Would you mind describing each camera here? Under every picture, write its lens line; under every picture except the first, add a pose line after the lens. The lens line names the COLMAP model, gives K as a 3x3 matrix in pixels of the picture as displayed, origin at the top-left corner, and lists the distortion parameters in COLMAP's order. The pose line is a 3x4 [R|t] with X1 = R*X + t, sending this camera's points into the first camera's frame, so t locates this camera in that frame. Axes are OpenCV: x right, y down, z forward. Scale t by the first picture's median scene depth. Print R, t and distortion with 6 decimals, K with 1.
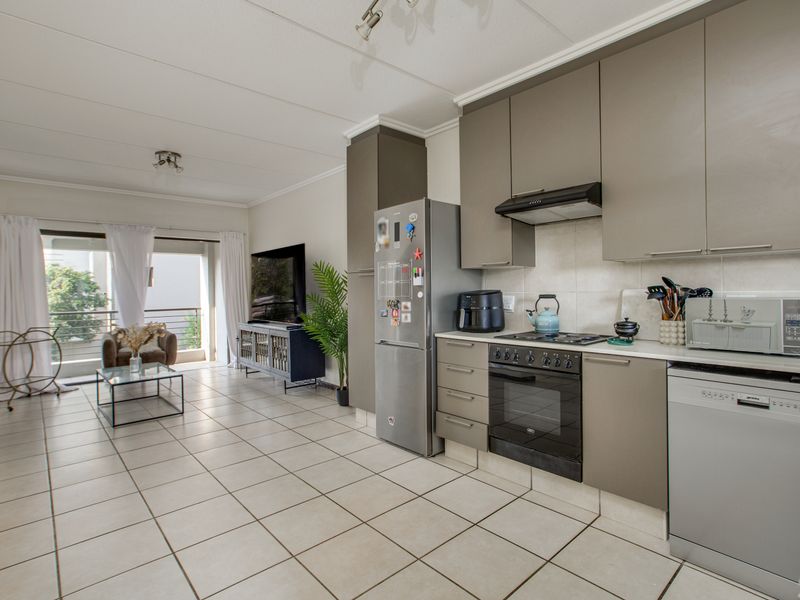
lens RADIAL K [[417.0, 0, 401.8], [0, 417.0, 294.1], [0, 0, 1]] dist [-0.029045, 0.011941]
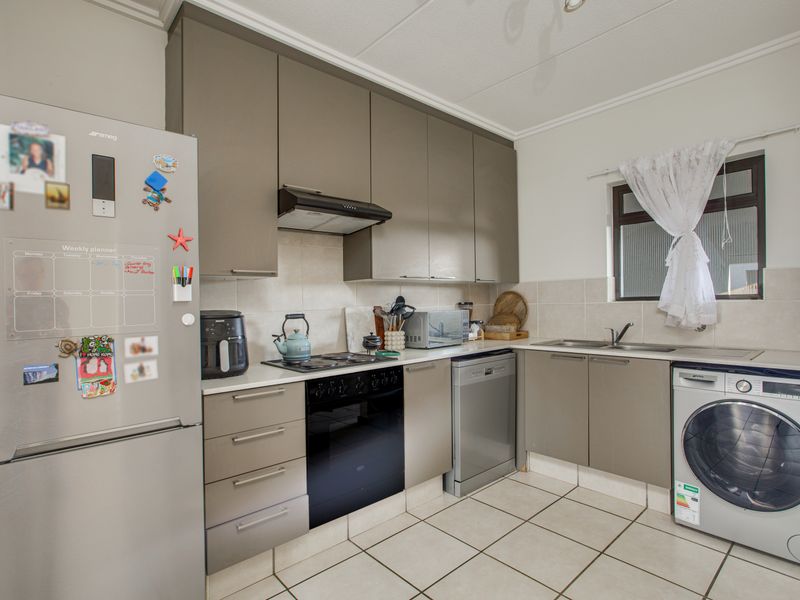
lens RADIAL K [[421.7, 0, 404.7], [0, 421.7, 300.6], [0, 0, 1]] dist [-0.003823, 0.000992]
pose [[-0.006206, 0.017014, 0.999836, -0.437850], [0.030820, 0.999384, -0.016815, -0.004496], [-0.999506, 0.030710, -0.006727, 0.677072]]
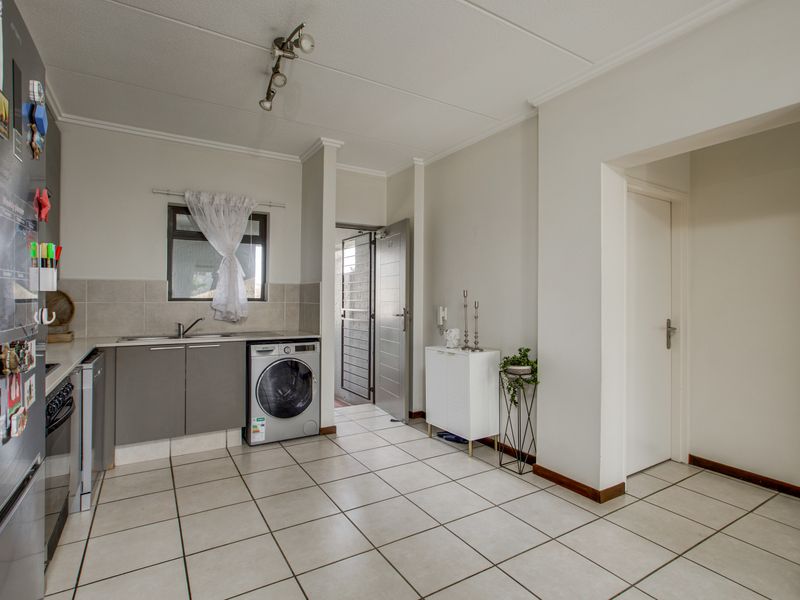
lens RADIAL K [[417.0, 0, 401.8], [0, 417.0, 294.1], [0, 0, 1]] dist [-0.029045, 0.011941]
pose [[-0.982698, 0.013195, 0.184745, -0.311533], [0.013259, 0.999912, -0.000890, -0.013622], [-0.184740, 0.001575, -0.982786, 1.197871]]
